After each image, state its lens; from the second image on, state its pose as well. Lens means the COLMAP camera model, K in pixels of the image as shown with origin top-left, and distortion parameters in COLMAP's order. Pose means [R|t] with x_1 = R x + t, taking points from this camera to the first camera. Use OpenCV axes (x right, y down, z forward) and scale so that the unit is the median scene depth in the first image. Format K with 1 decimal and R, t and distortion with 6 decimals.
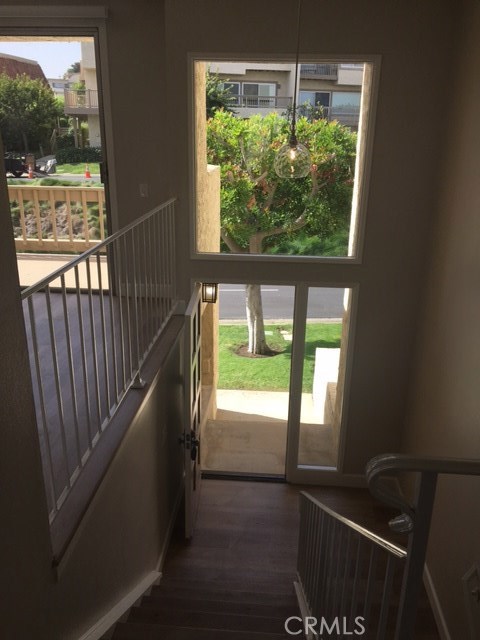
lens RADIAL K [[539.4, 0, 240.0], [0, 539.4, 320.0], [0, 0, 1]] dist [0.101857, -0.166459]
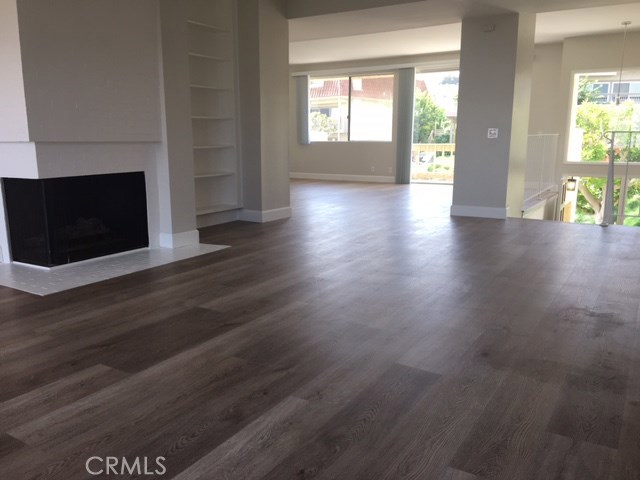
lens RADIAL K [[539.4, 0, 320.0], [0, 539.4, 240.0], [0, 0, 1]] dist [0.101857, -0.166459]
pose [[0.886943, 0.067905, -0.456861, 0.009226], [-0.133100, 0.984751, -0.112031, 0.082429], [0.442286, 0.160173, 0.882455, -0.187080]]
